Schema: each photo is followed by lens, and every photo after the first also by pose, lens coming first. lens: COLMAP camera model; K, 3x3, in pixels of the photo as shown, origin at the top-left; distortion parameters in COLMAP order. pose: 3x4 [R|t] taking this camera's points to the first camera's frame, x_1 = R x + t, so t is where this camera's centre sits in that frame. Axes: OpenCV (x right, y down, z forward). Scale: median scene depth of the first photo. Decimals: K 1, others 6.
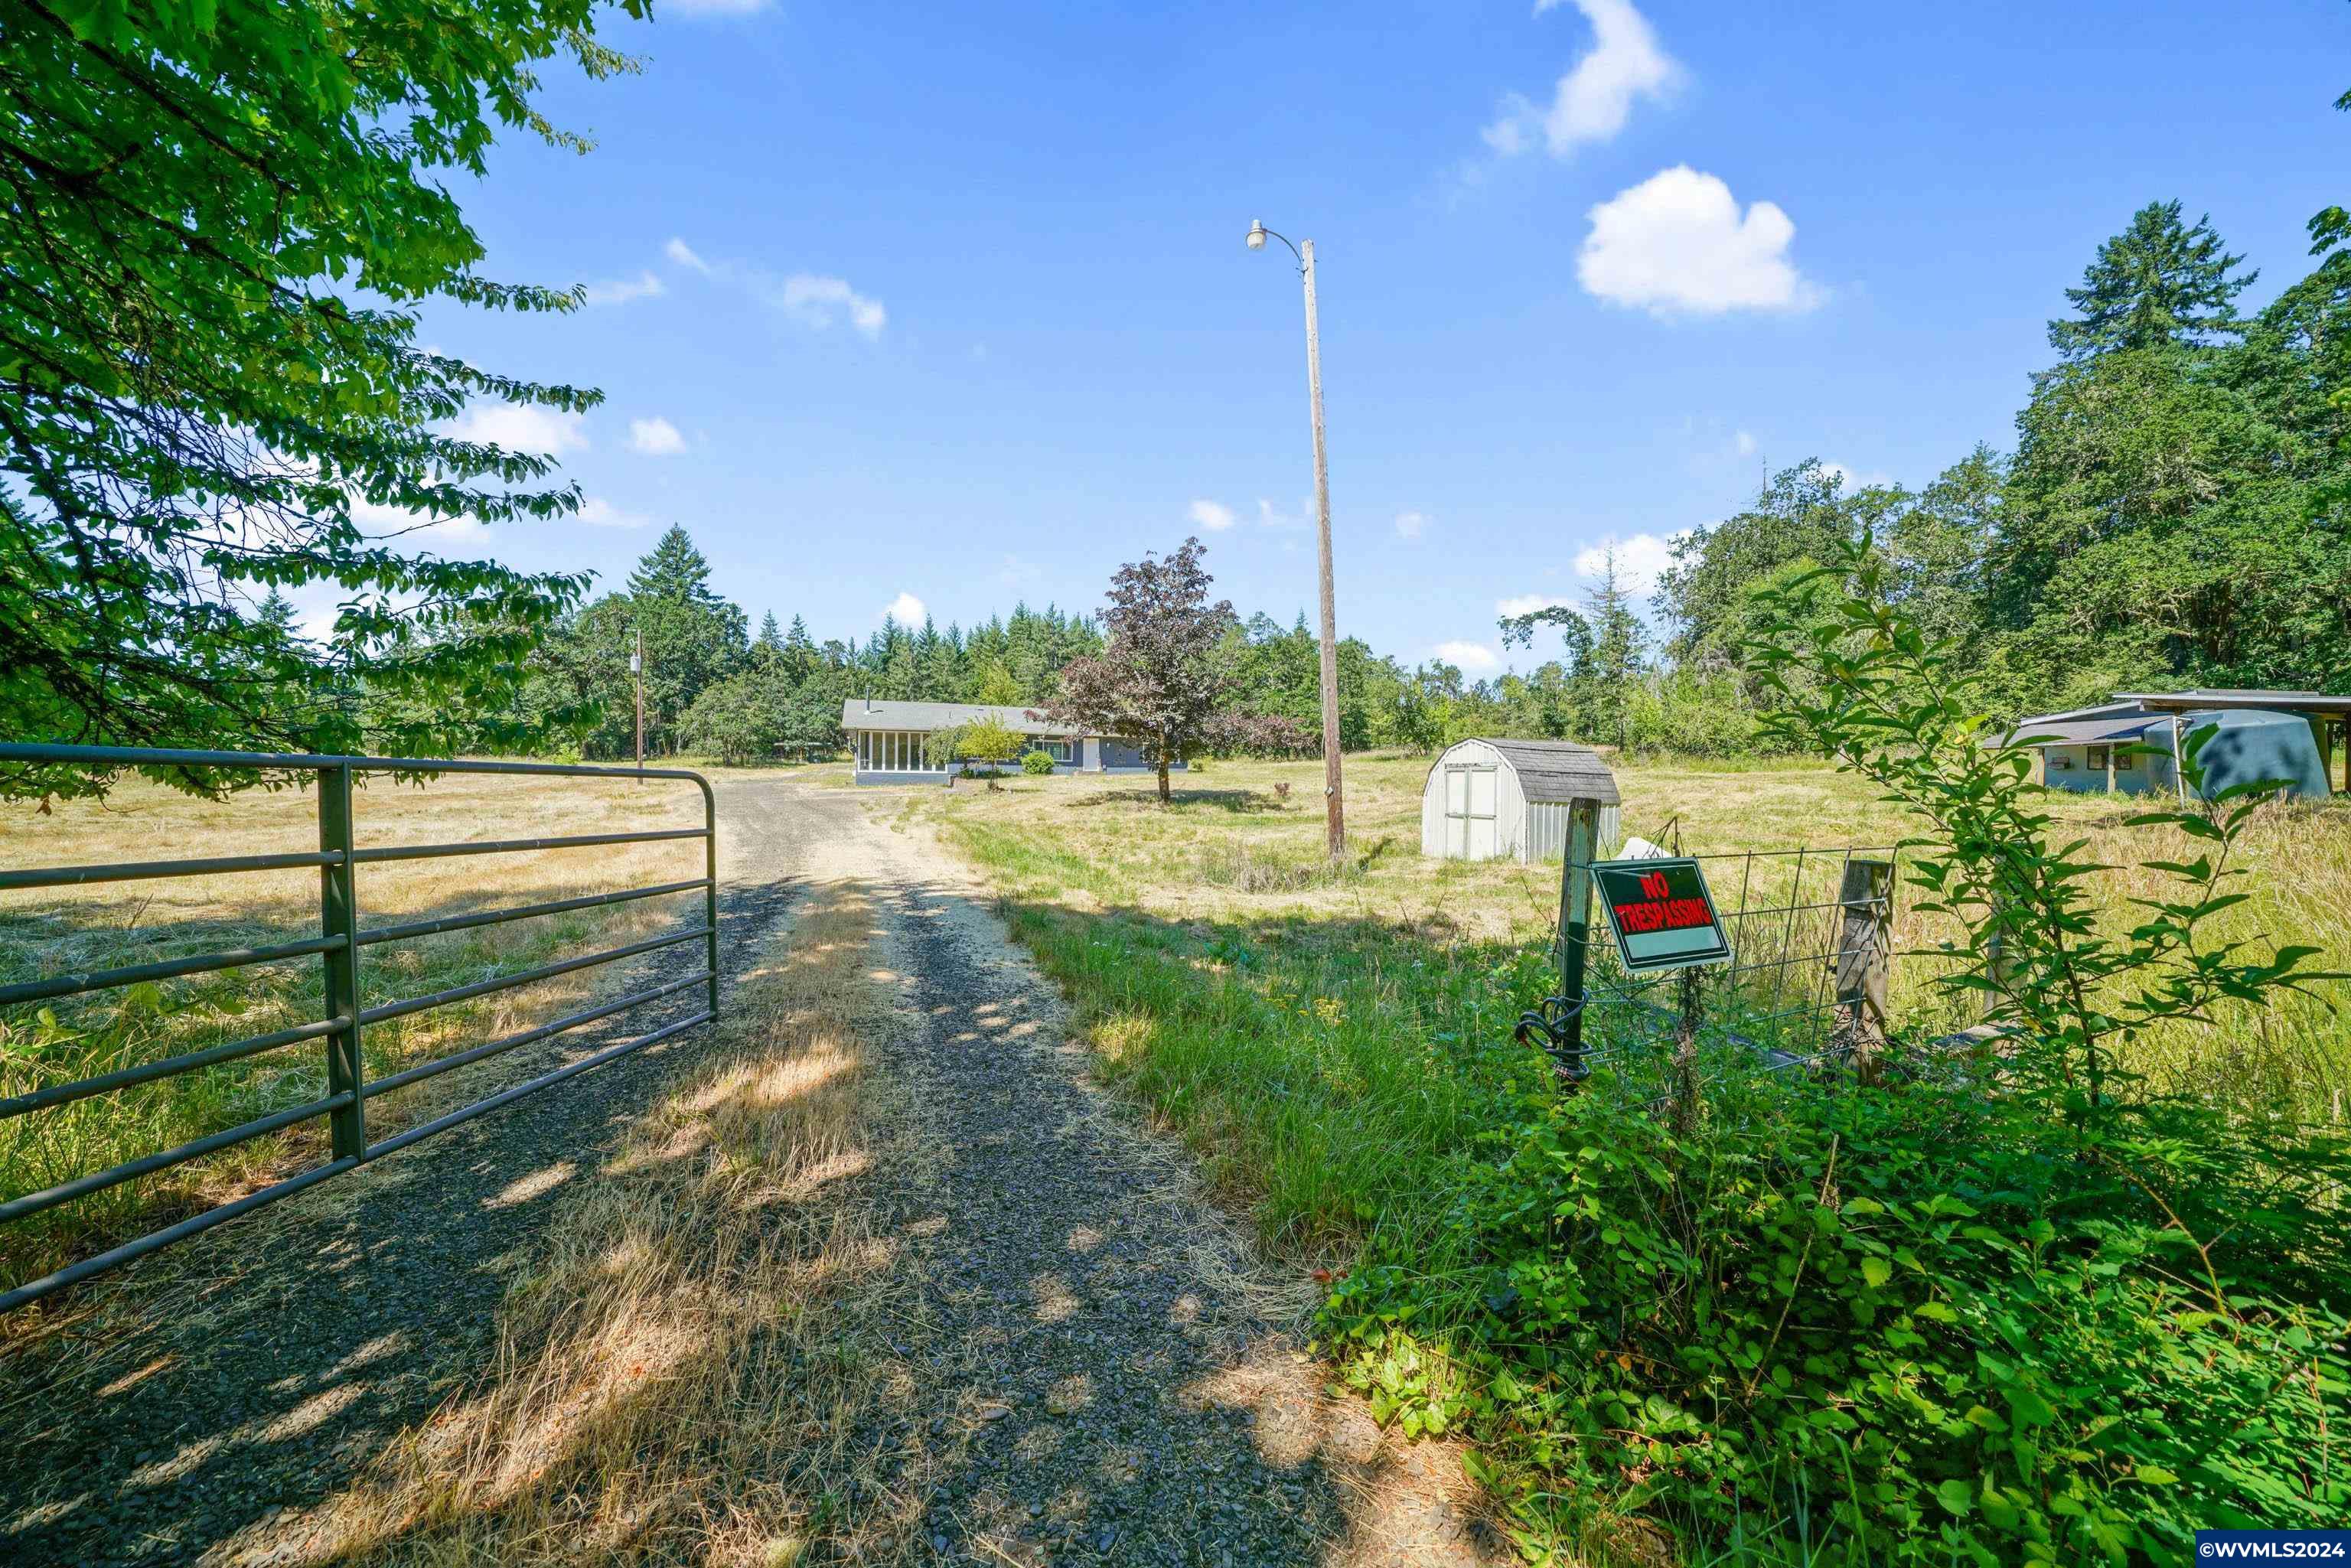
lens RADIAL K [[936.9, 0, 1175.5], [0, 936.9, 784.0], [0, 0, 1]] dist [-0.028128, 0.000335]
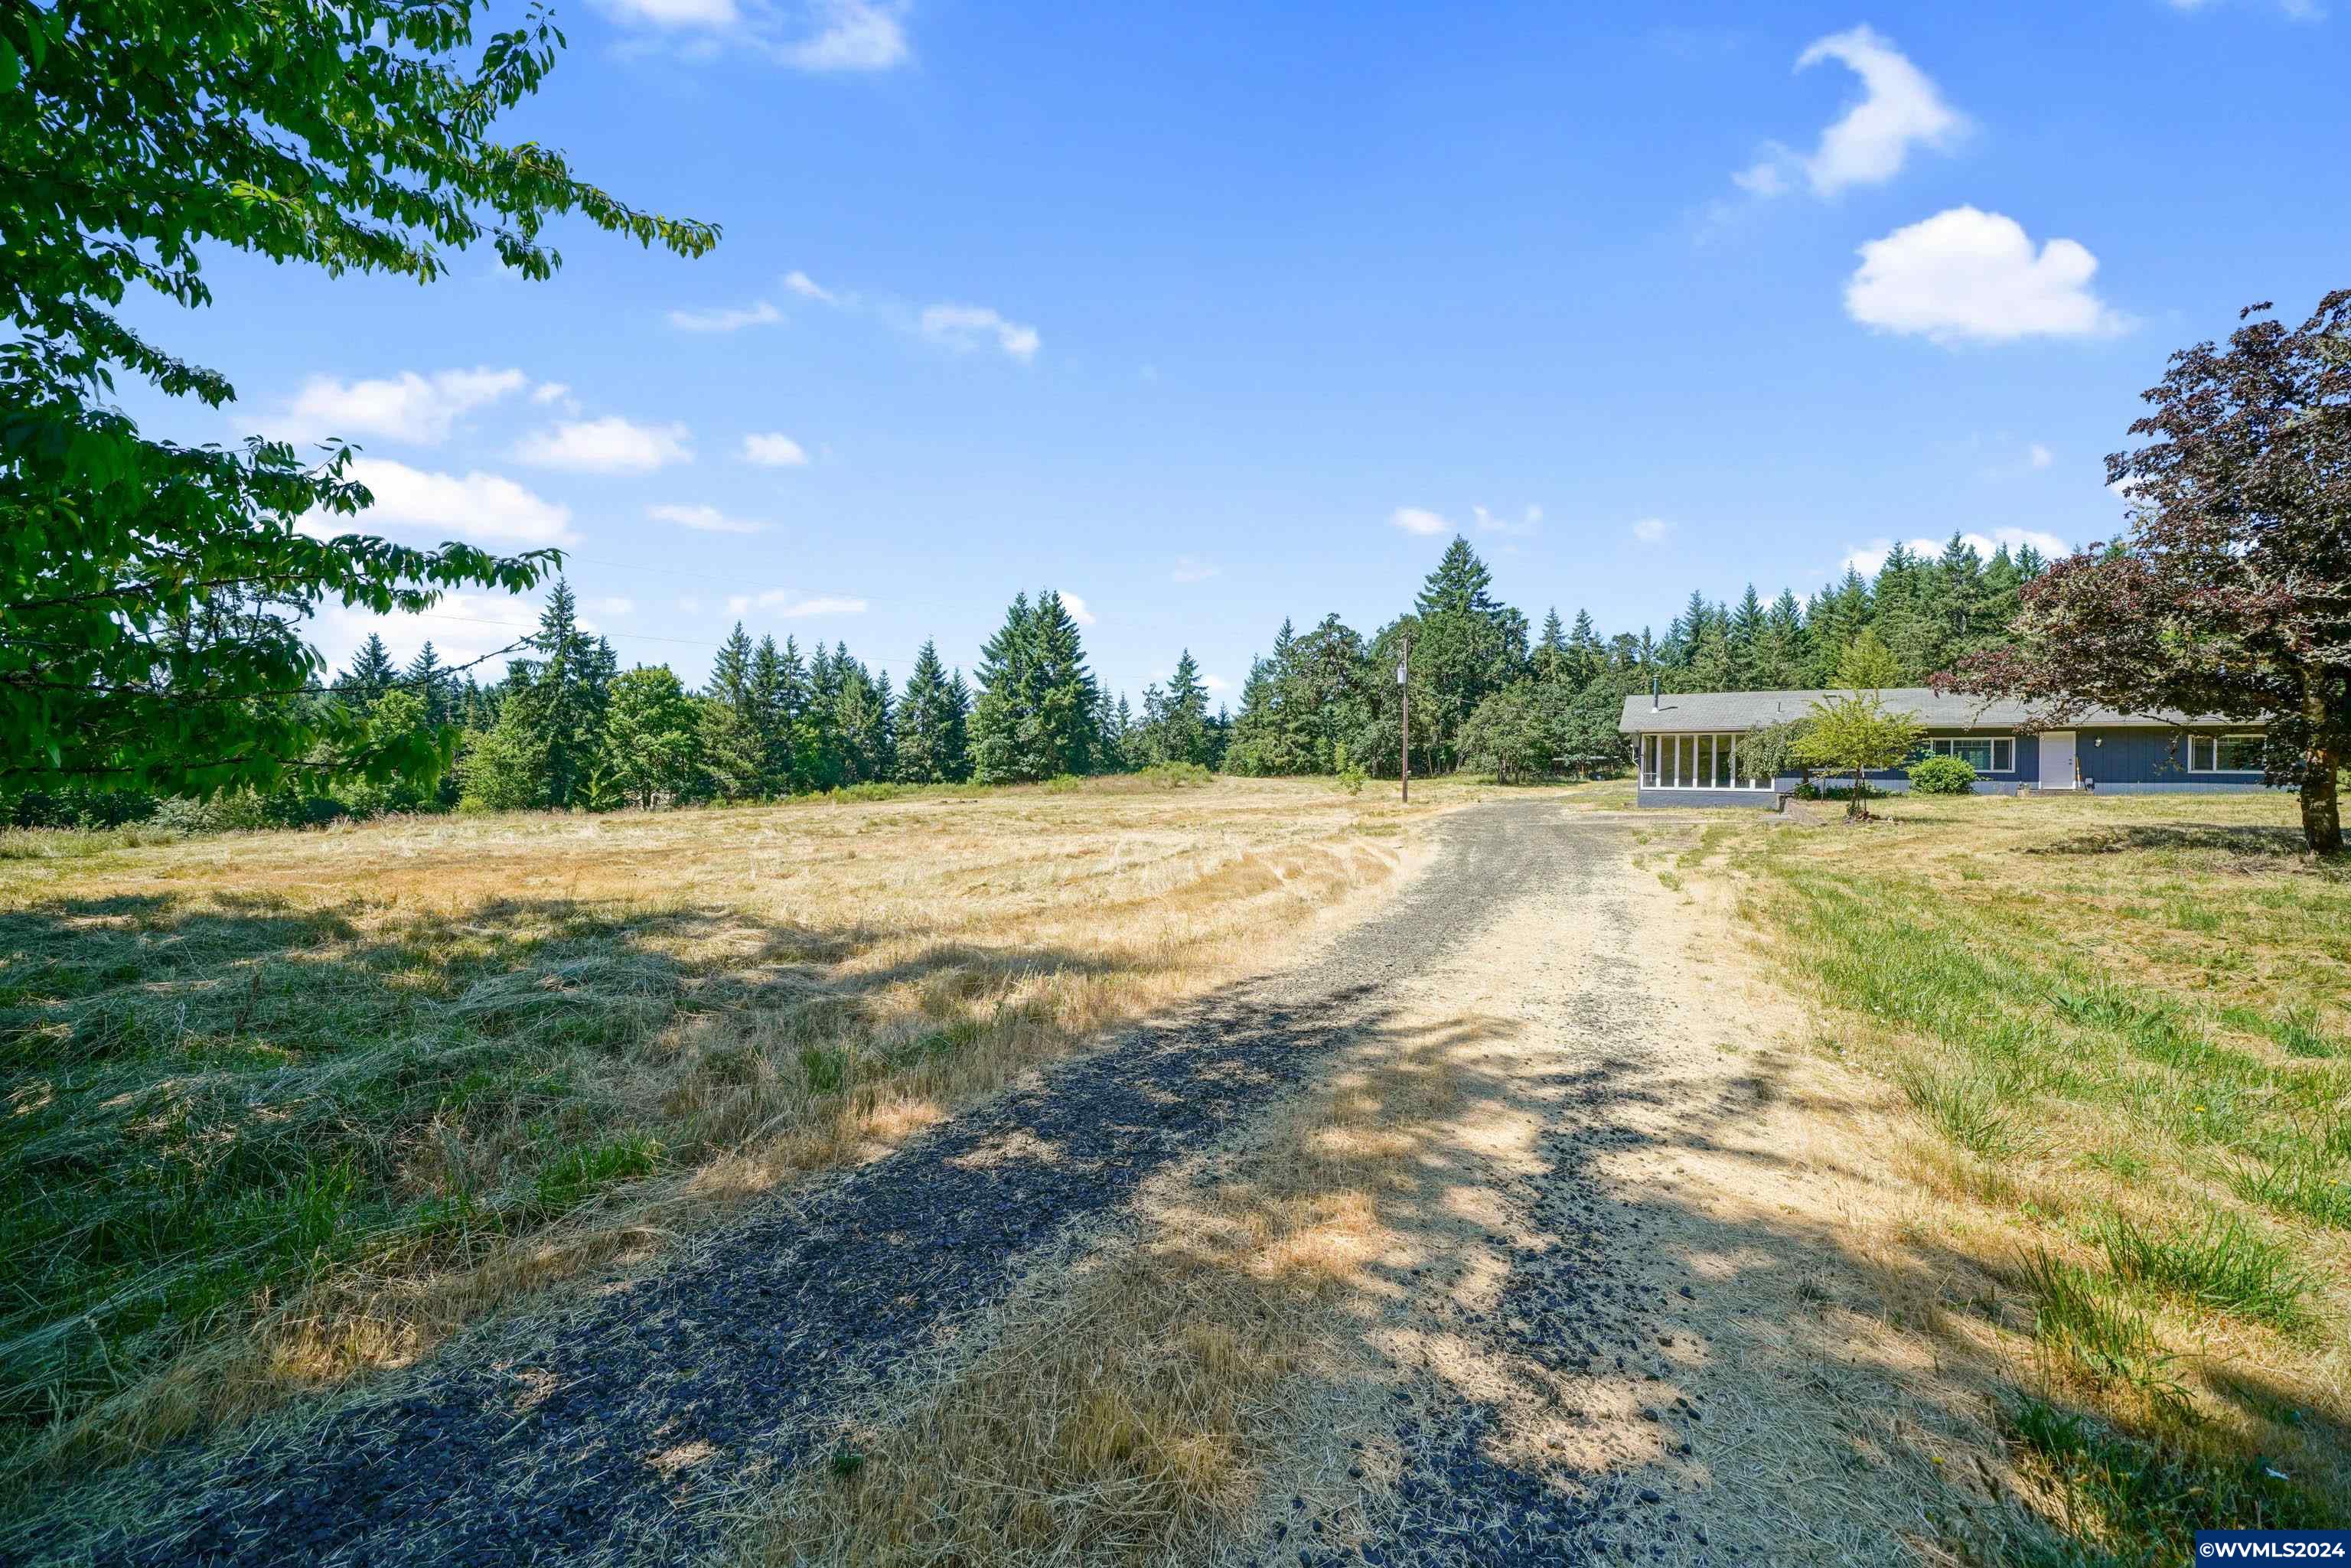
lens RADIAL K [[936.9, 0, 1175.5], [0, 936.9, 784.0], [0, 0, 1]] dist [-0.028128, 0.000335]
pose [[0.682747, -0.001716, -0.730653, -0.032869], [-0.014709, 0.999762, -0.016093, 0.000150], [0.730507, 0.021734, 0.682559, 0.147225]]
